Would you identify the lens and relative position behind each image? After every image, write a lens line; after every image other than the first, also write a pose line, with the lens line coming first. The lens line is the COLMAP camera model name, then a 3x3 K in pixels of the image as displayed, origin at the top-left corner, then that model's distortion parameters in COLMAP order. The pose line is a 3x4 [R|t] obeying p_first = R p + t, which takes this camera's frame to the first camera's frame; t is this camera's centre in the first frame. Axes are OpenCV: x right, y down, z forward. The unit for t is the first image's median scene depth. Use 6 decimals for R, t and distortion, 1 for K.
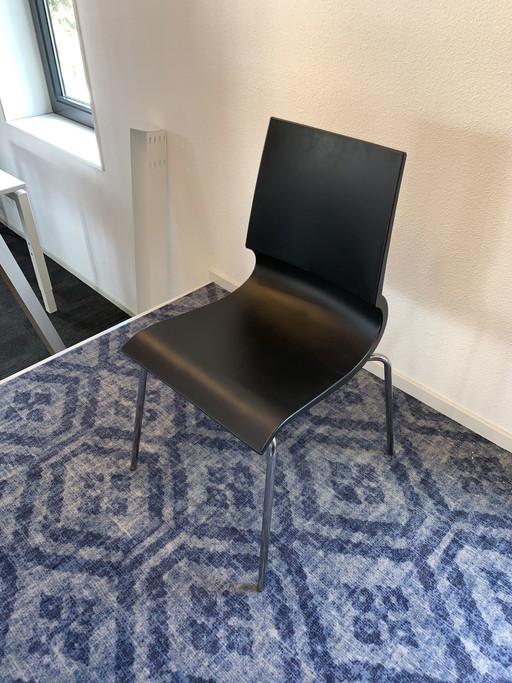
lens RADIAL K [[526.1, 0, 260.4], [0, 526.1, 336.0], [0, 0, 1]] dist [0.001458, 0.000015]
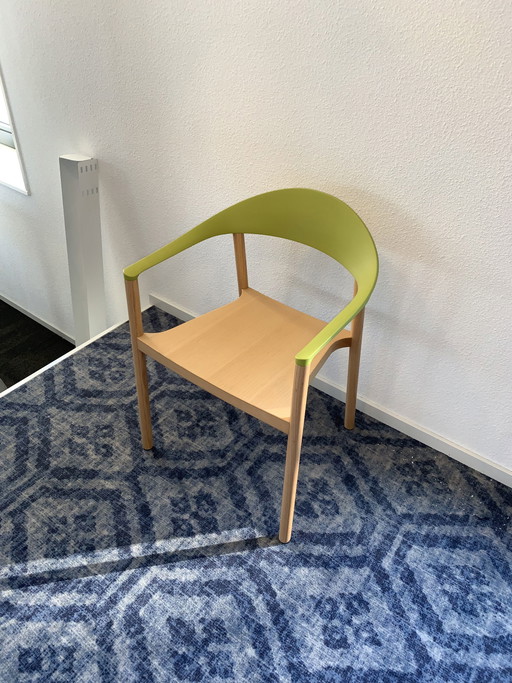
lens RADIAL K [[526.1, 0, 263.7], [0, 526.1, 337.6], [0, 0, 1]] dist [0.001458, 0.000015]
pose [[0.987327, -0.067401, 0.143678, -0.051748], [0.065263, 0.997677, 0.019547, -0.081015], [-0.144661, -0.009923, 0.989431, -0.050183]]
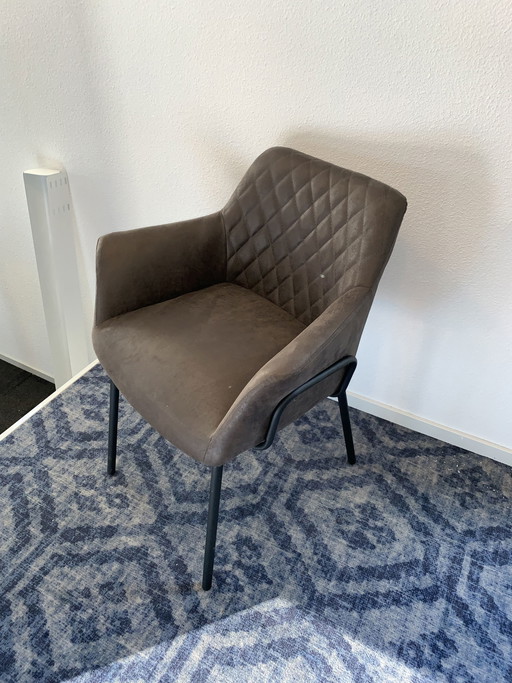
lens RADIAL K [[526.1, 0, 259.8], [0, 526.1, 339.0], [0, 0, 1]] dist [0.001458, 0.000015]
pose [[0.959357, -0.163057, 0.230317, -0.179027], [0.163775, 0.986366, 0.016128, -0.114000], [-0.229806, 0.022248, 0.972982, 0.105632]]
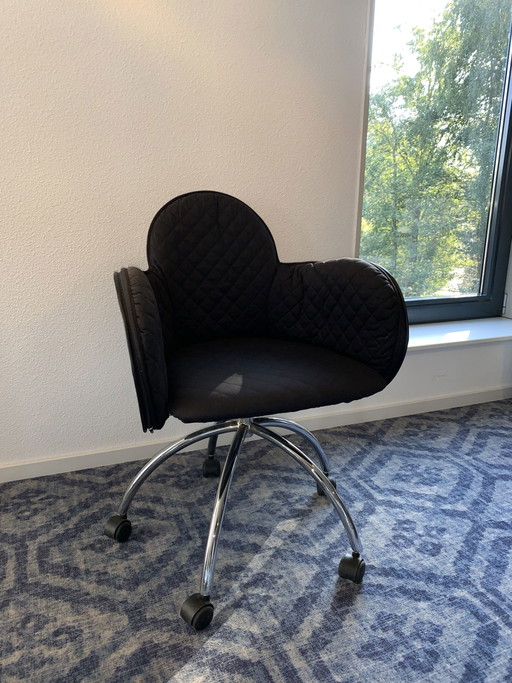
lens RADIAL K [[526.1, 0, 256.0], [0, 526.1, 335.2], [0, 0, 1]] dist [0.001458, 0.000015]
pose [[0.388366, -0.233775, 0.891359, -0.742543], [0.548468, 0.835939, -0.019728, -0.016162], [-0.740510, 0.496544, 0.452868, 0.449145]]
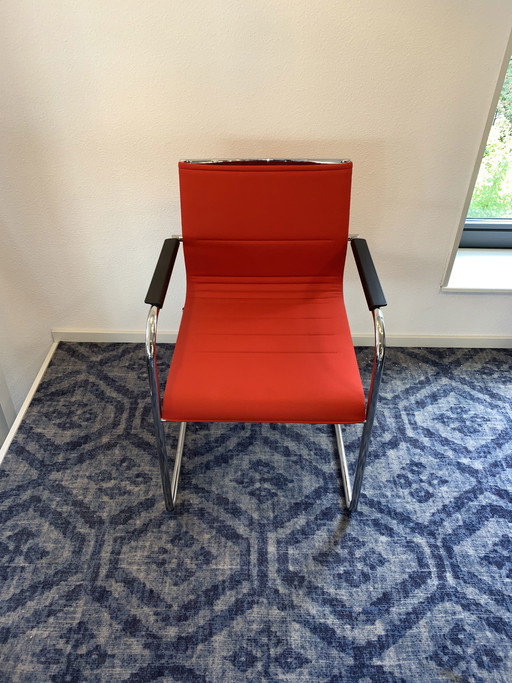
lens RADIAL K [[526.1, 0, 258.6], [0, 526.1, 333.6], [0, 0, 1]] dist [0.001458, 0.000015]
pose [[0.714918, -0.434652, 0.547695, -0.591467], [0.420692, 0.893056, 0.159592, -0.198456], [-0.558489, 0.116316, 0.821316, 0.032384]]
